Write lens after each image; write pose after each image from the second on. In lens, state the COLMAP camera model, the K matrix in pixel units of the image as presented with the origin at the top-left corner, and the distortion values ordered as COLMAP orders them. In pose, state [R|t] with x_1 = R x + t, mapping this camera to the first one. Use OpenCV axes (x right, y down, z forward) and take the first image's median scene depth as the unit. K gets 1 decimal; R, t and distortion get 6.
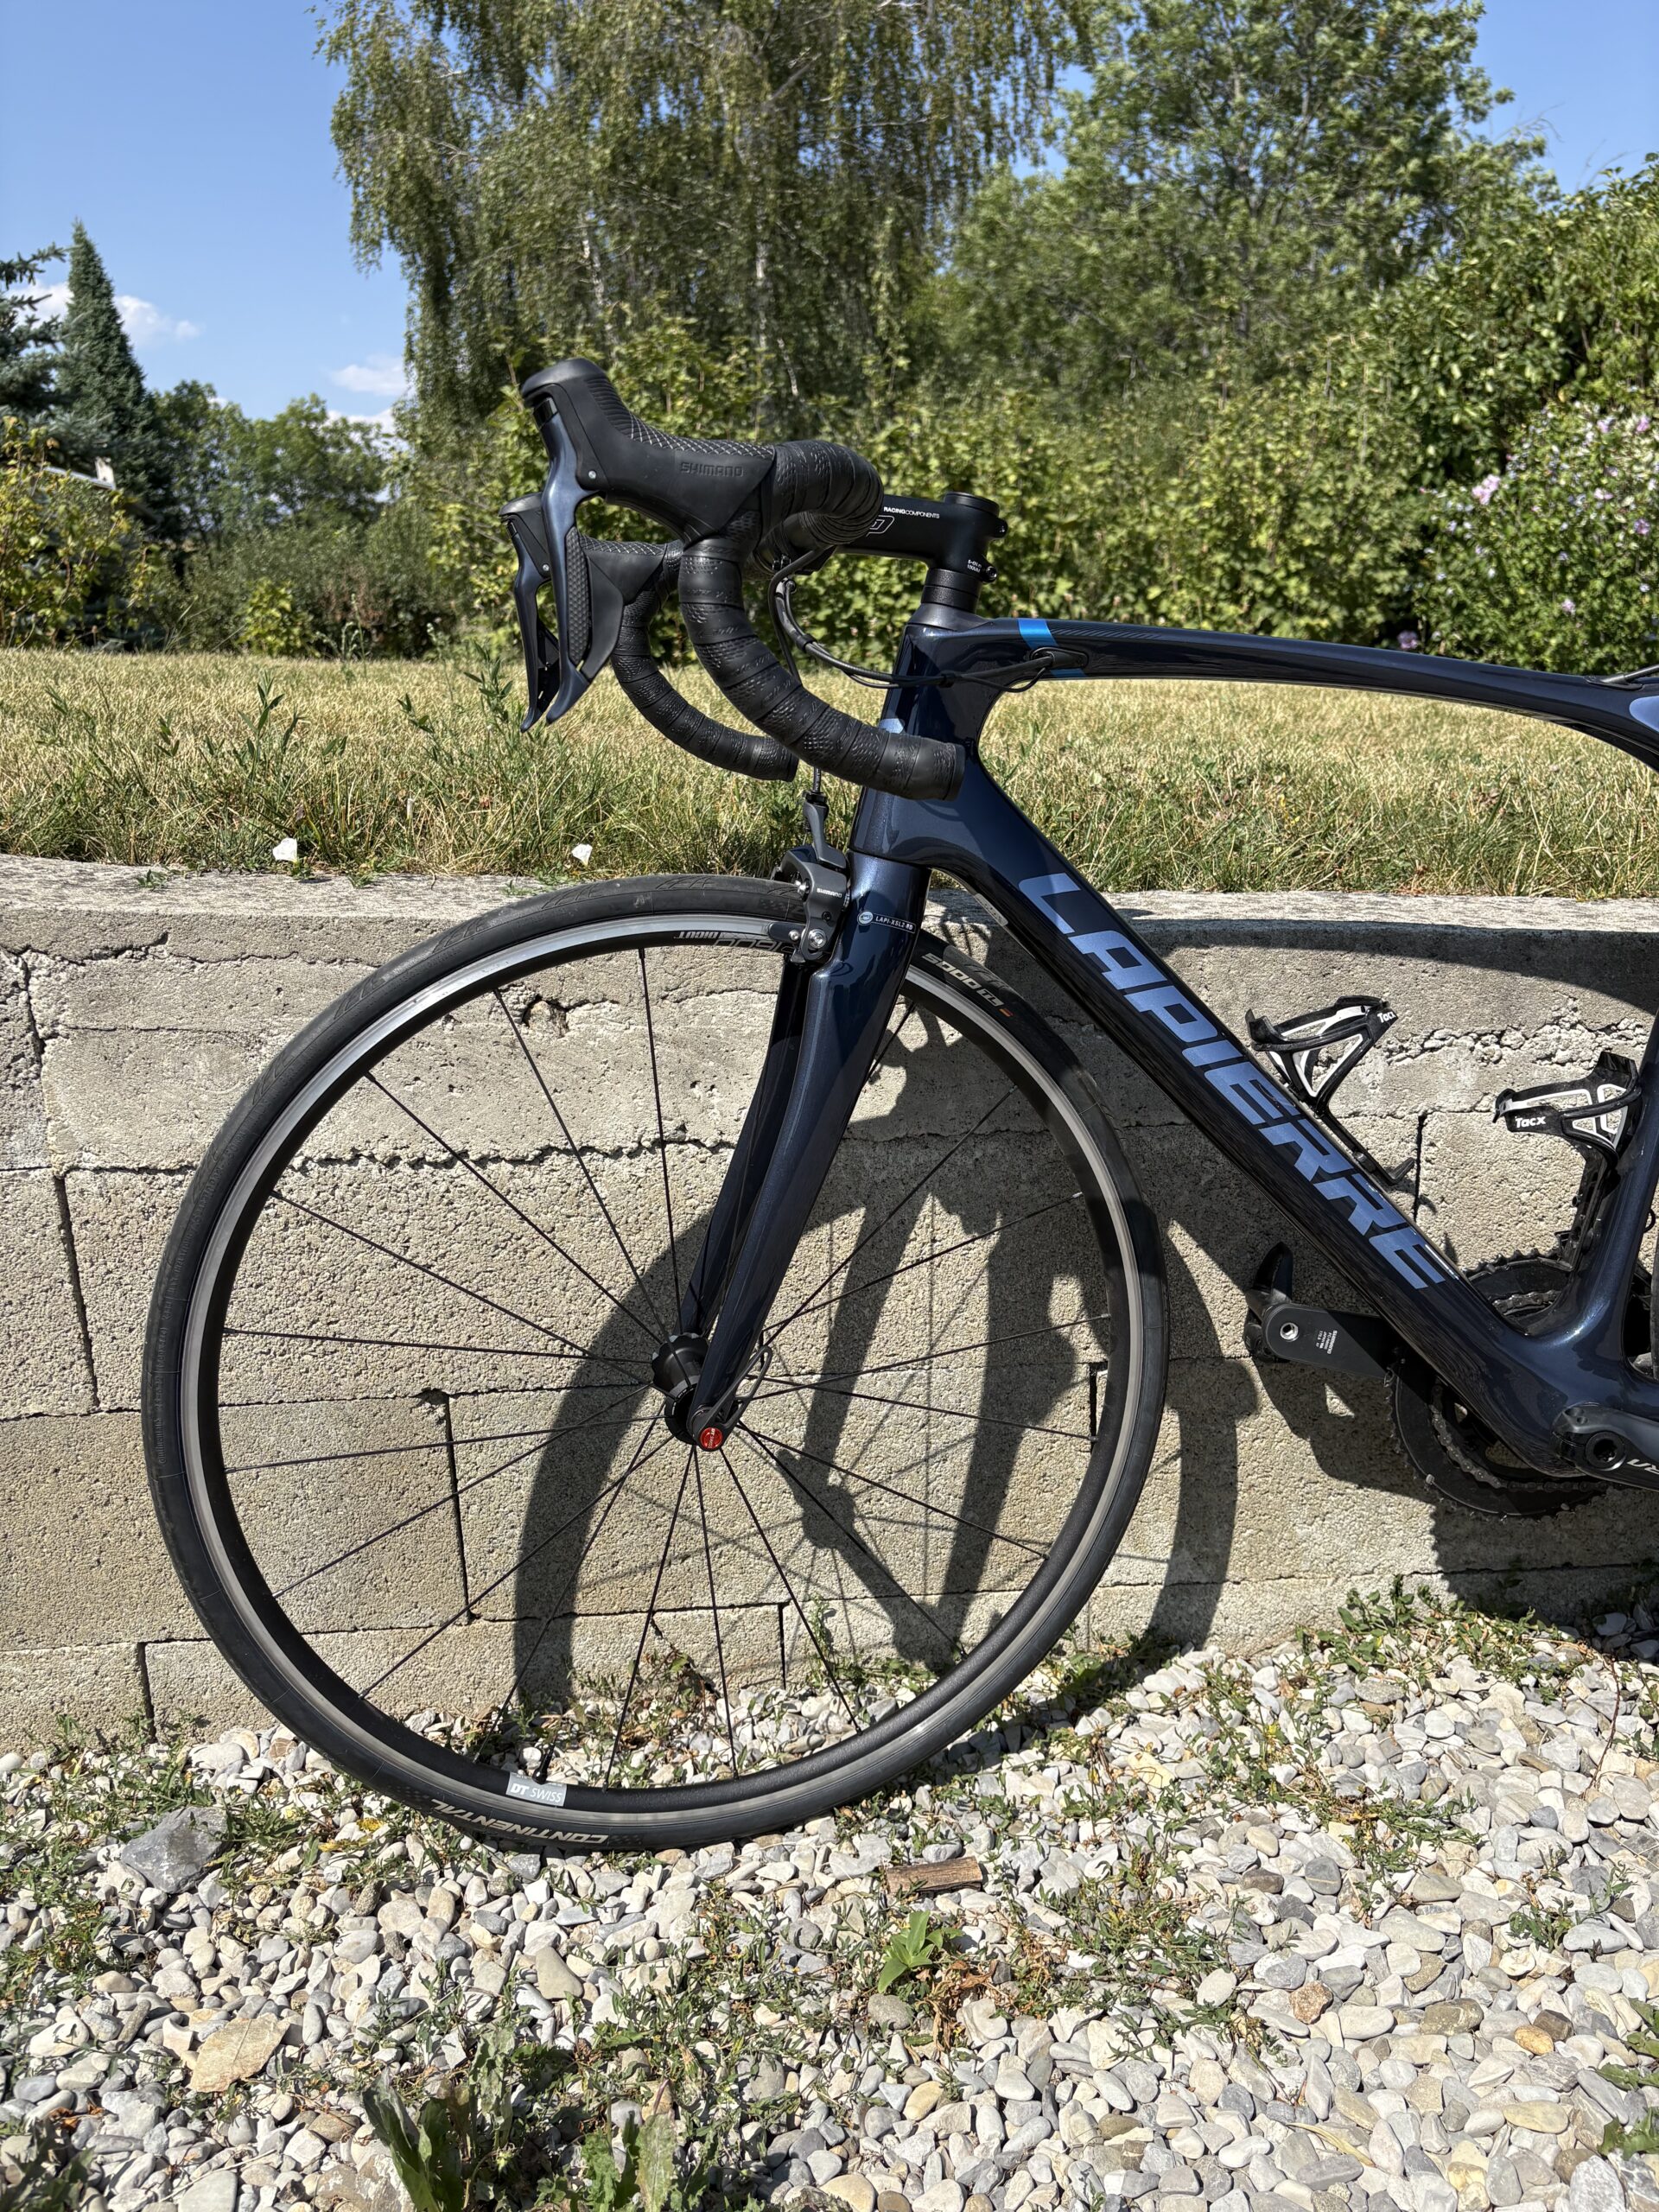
lens RADIAL K [[1691.6, 0, 829.5], [0, 1691.6, 1106.0], [0, 0, 1]] dist [0.010758, 0.001021]
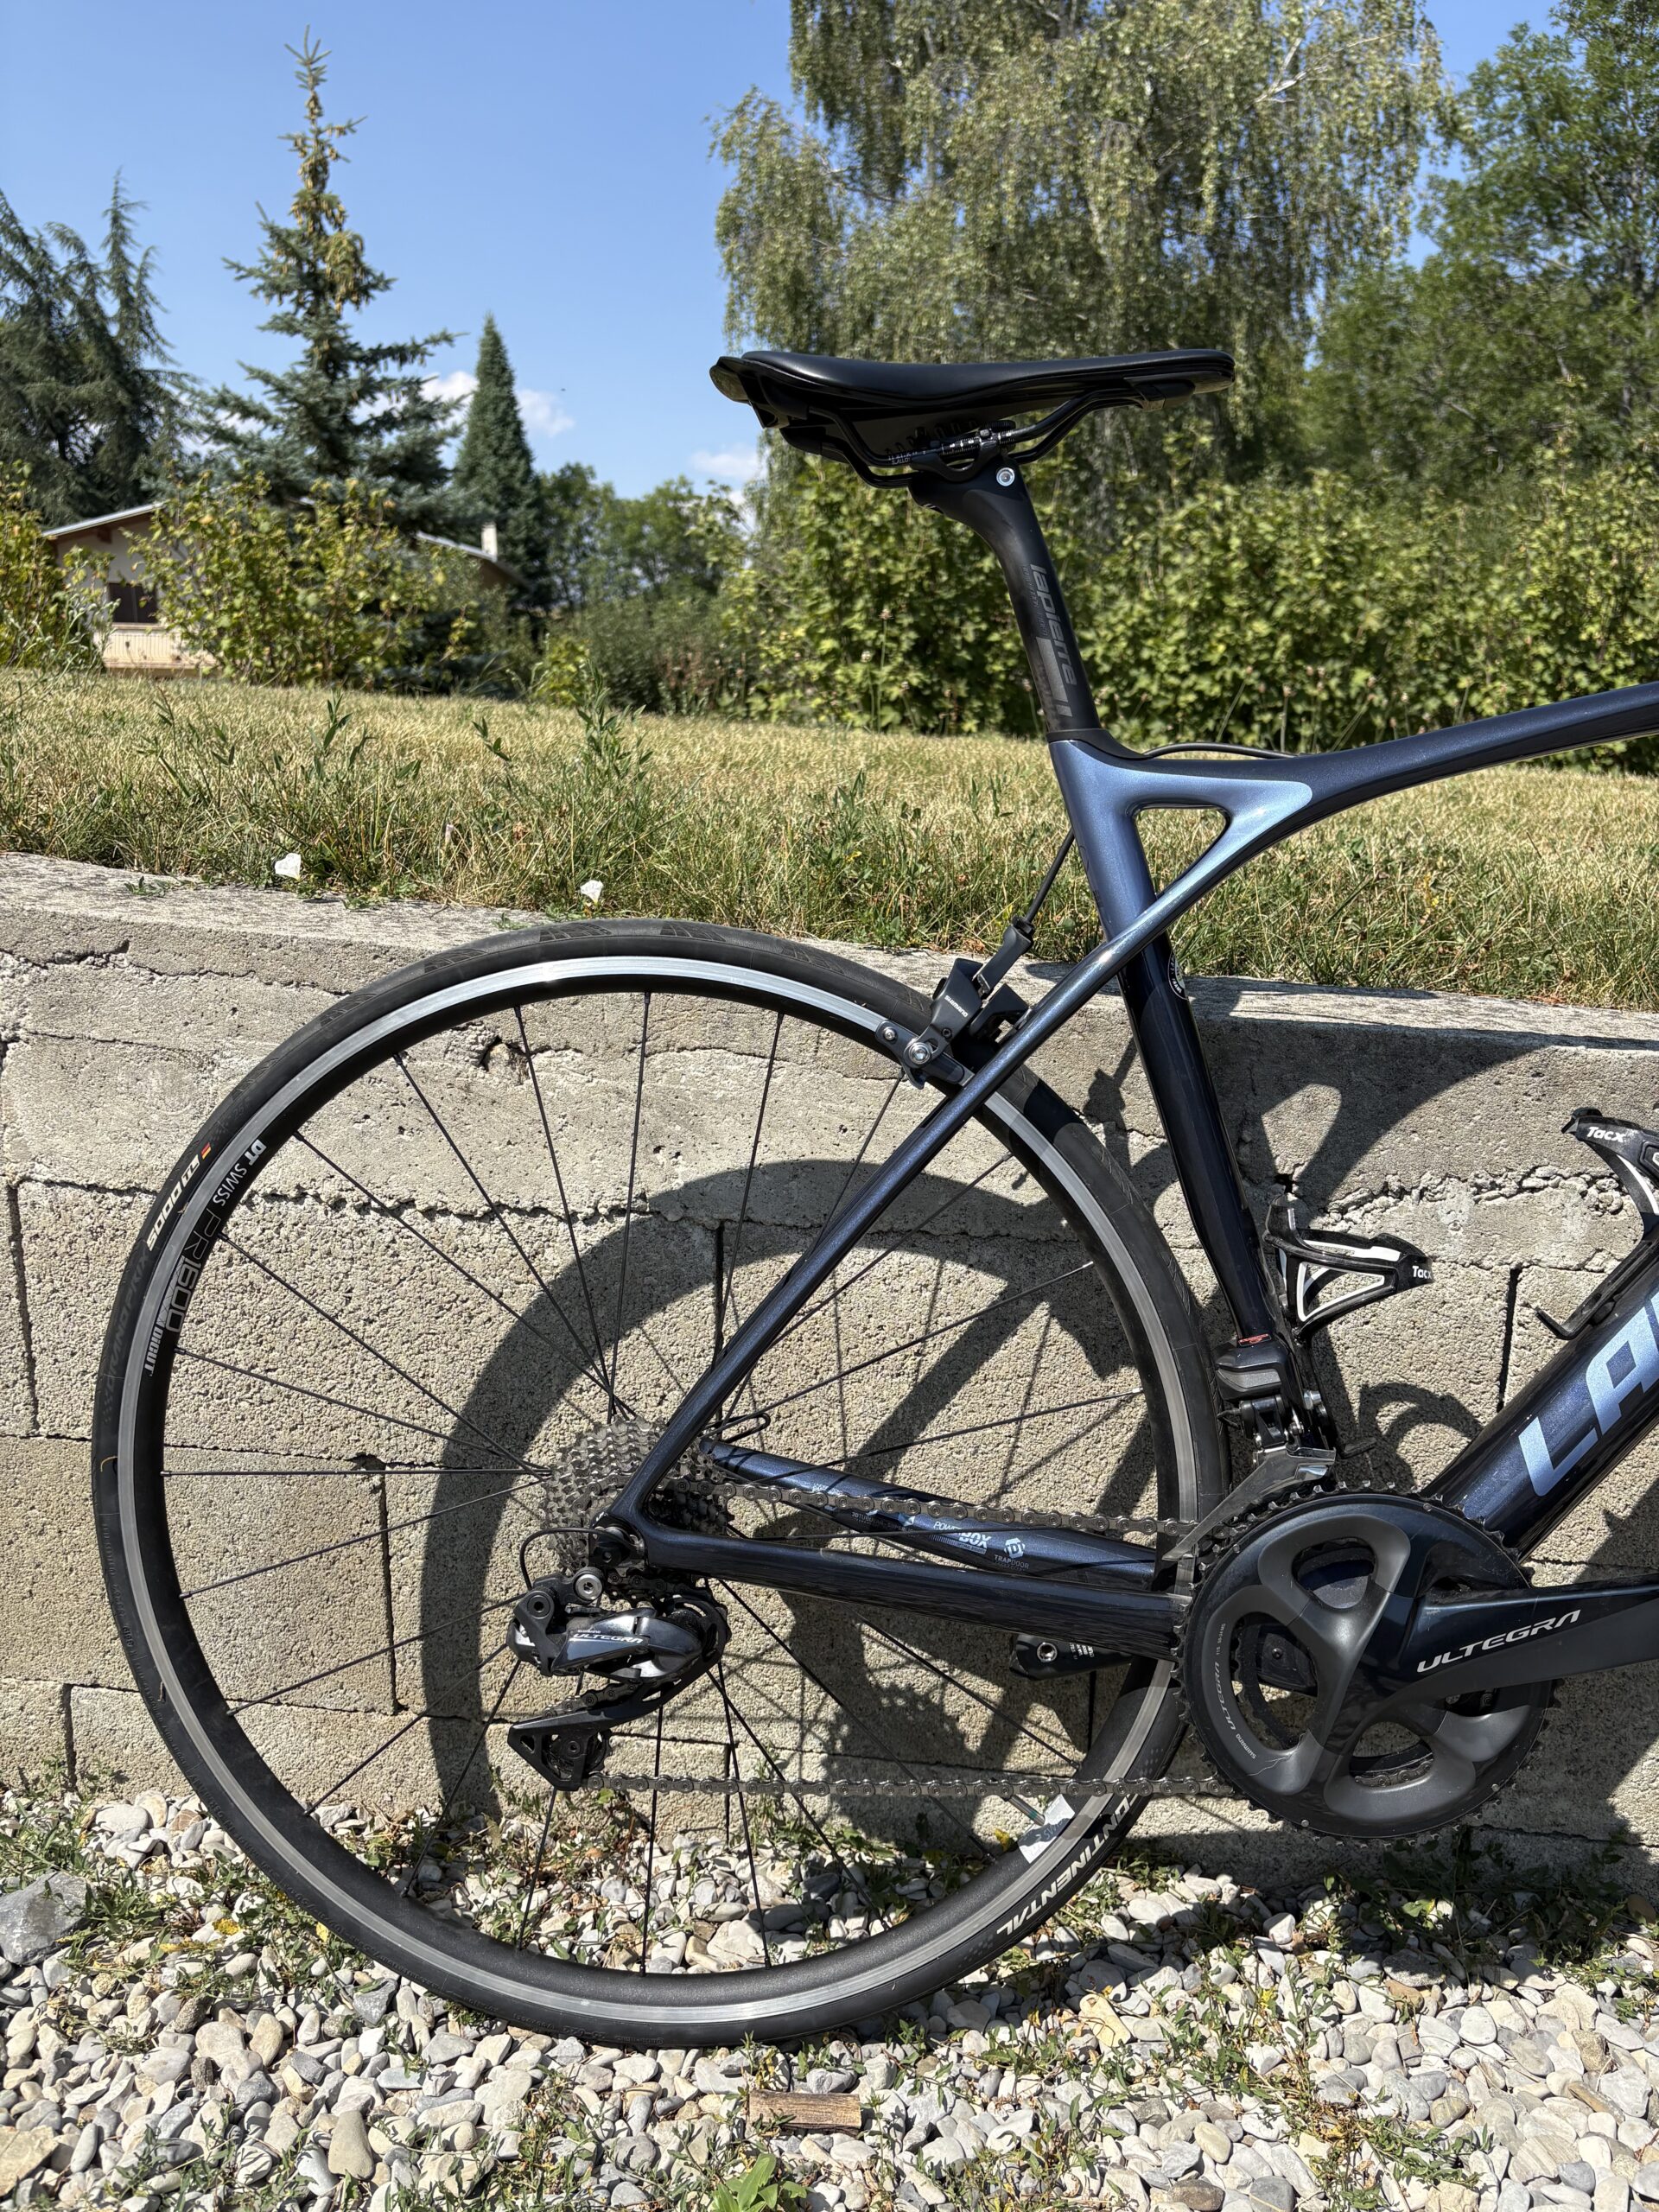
lens RADIAL K [[1676.3, 0, 829.5], [0, 1676.3, 1106.0], [0, 0, 1]] dist [0.035939, -0.061727]
pose [[0.980095, 0.085670, -0.179093, 0.164255], [-0.093476, 0.994985, -0.035594, -0.012702], [0.175145, 0.051626, 0.983188, 0.139587]]
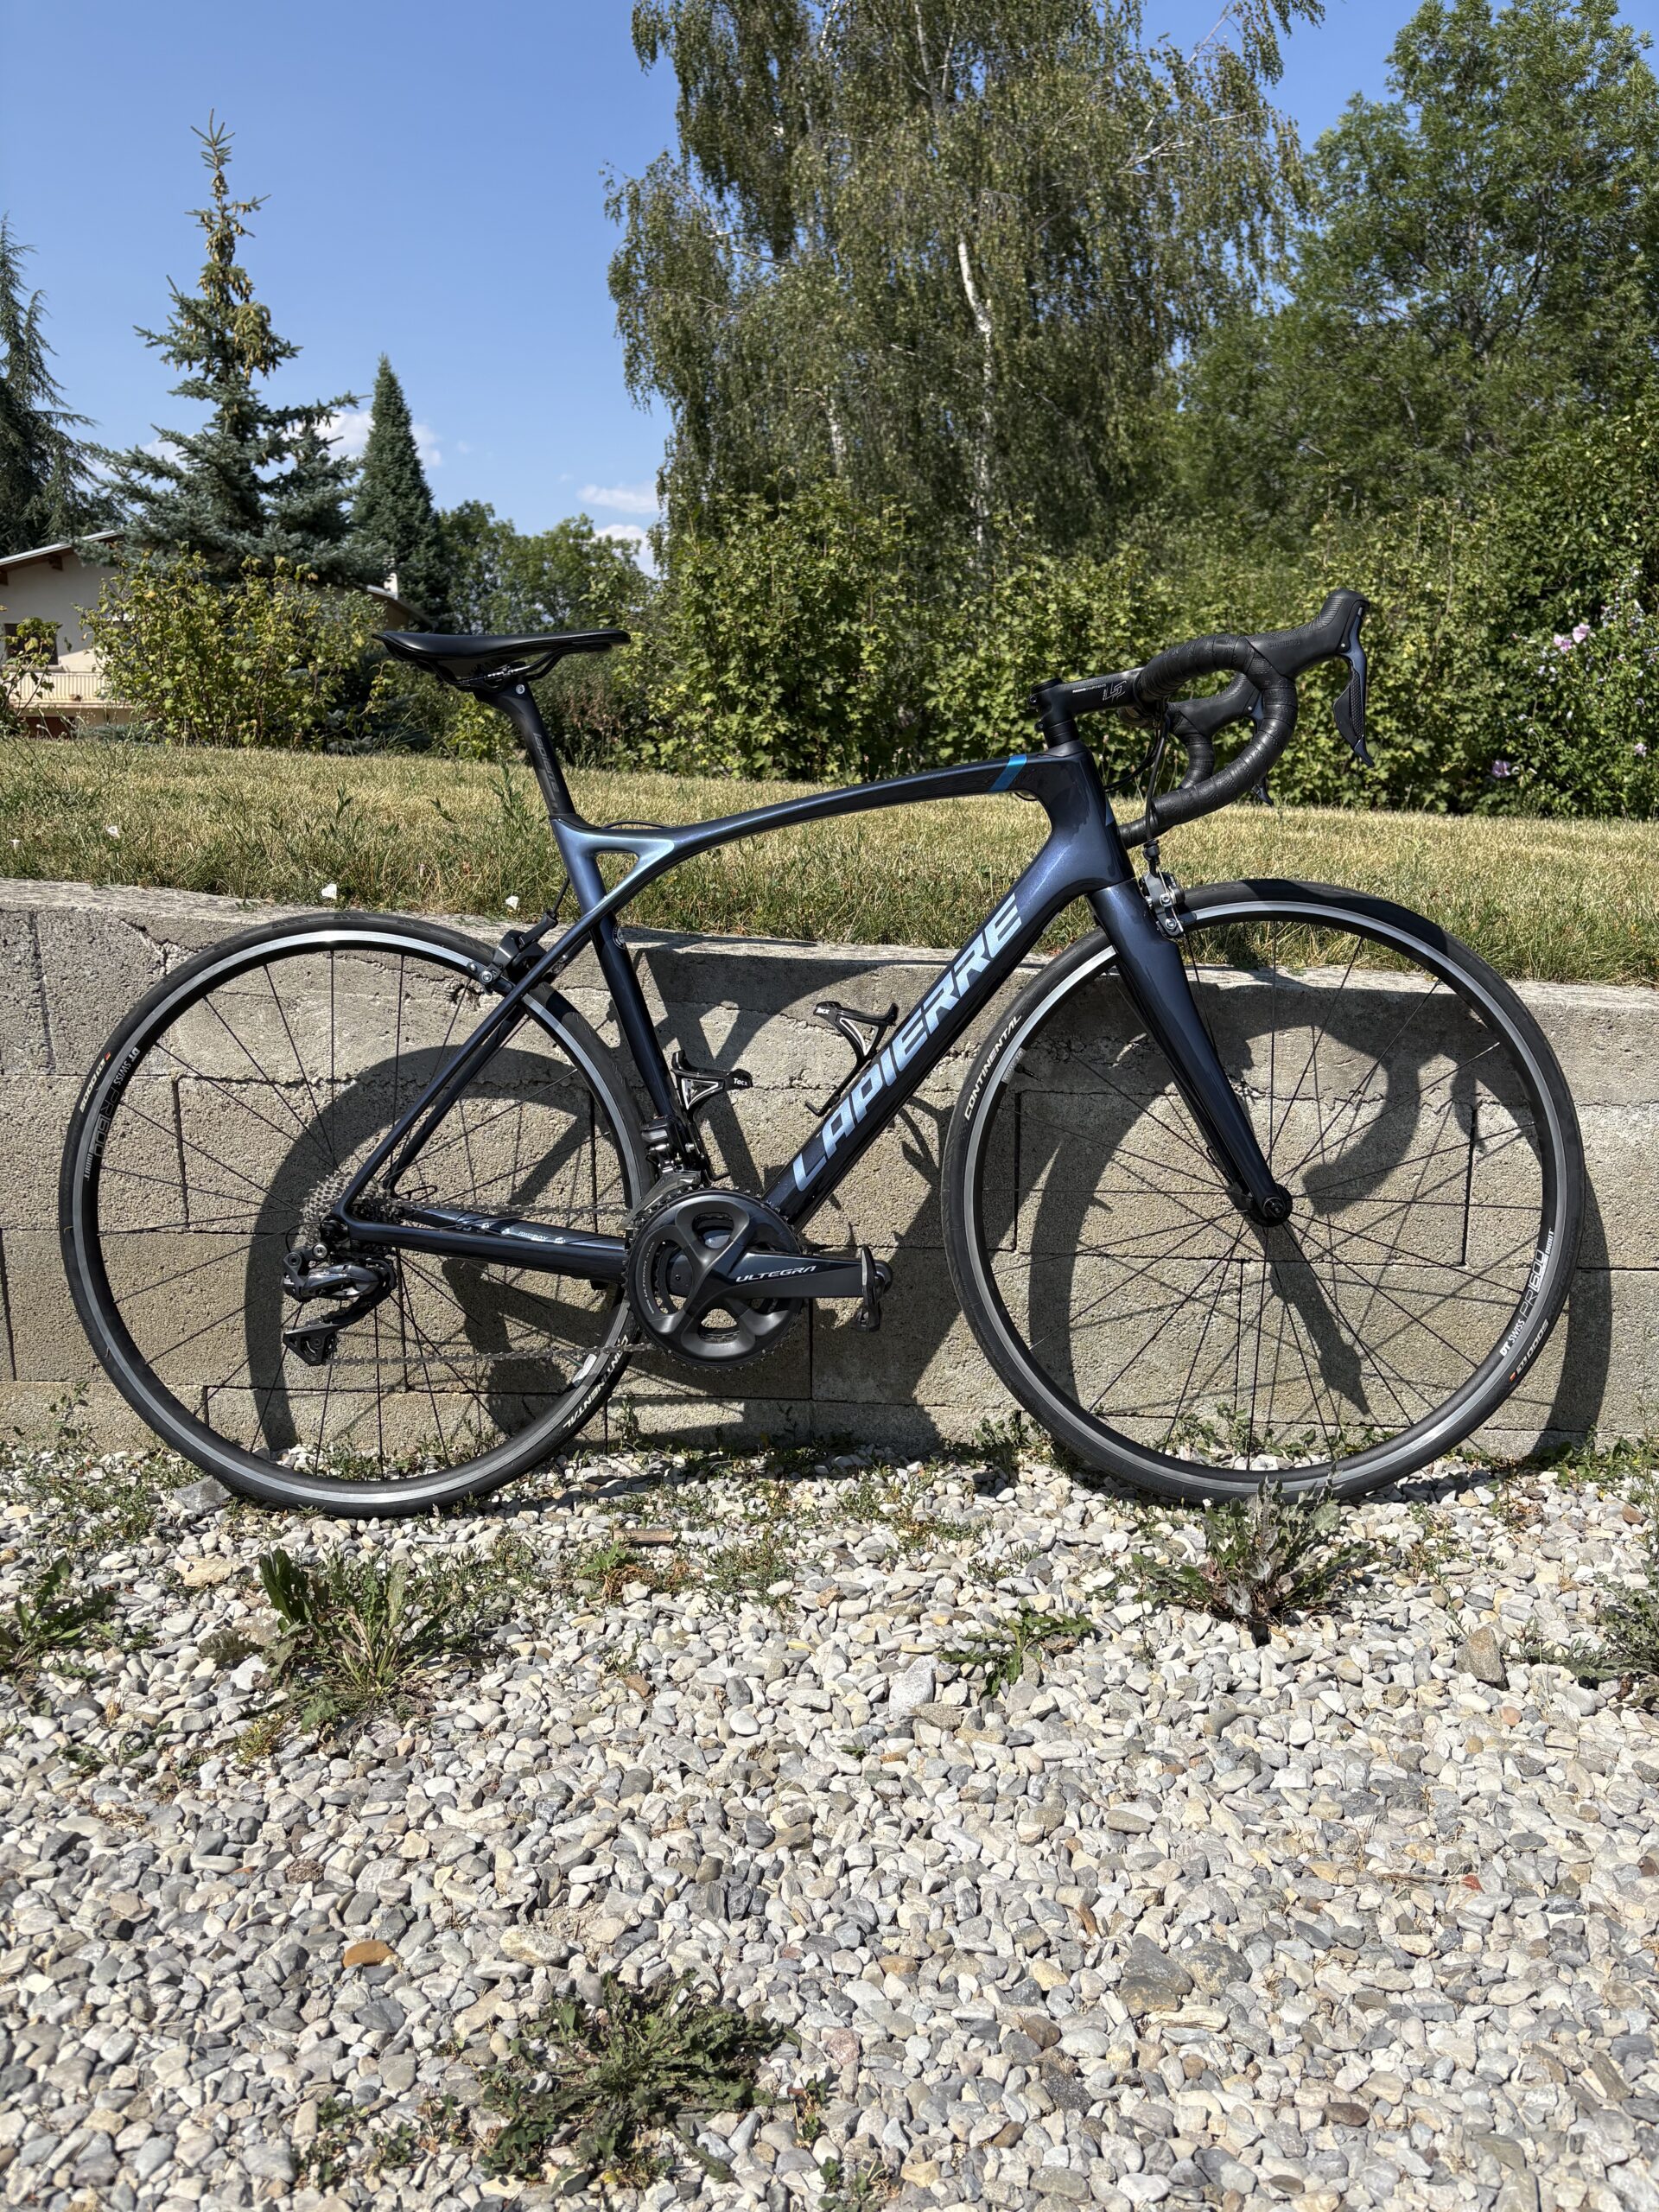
lens RADIAL K [[1685.0, 0, 829.5], [0, 1685.0, 1106.0], [0, 0, 1]] dist [0.067907, -0.130705]
pose [[0.989579, 0.056958, -0.132245, 0.388261], [-0.064785, 0.996346, -0.055660, 0.115113], [0.128592, 0.063648, 0.989653, -0.539067]]
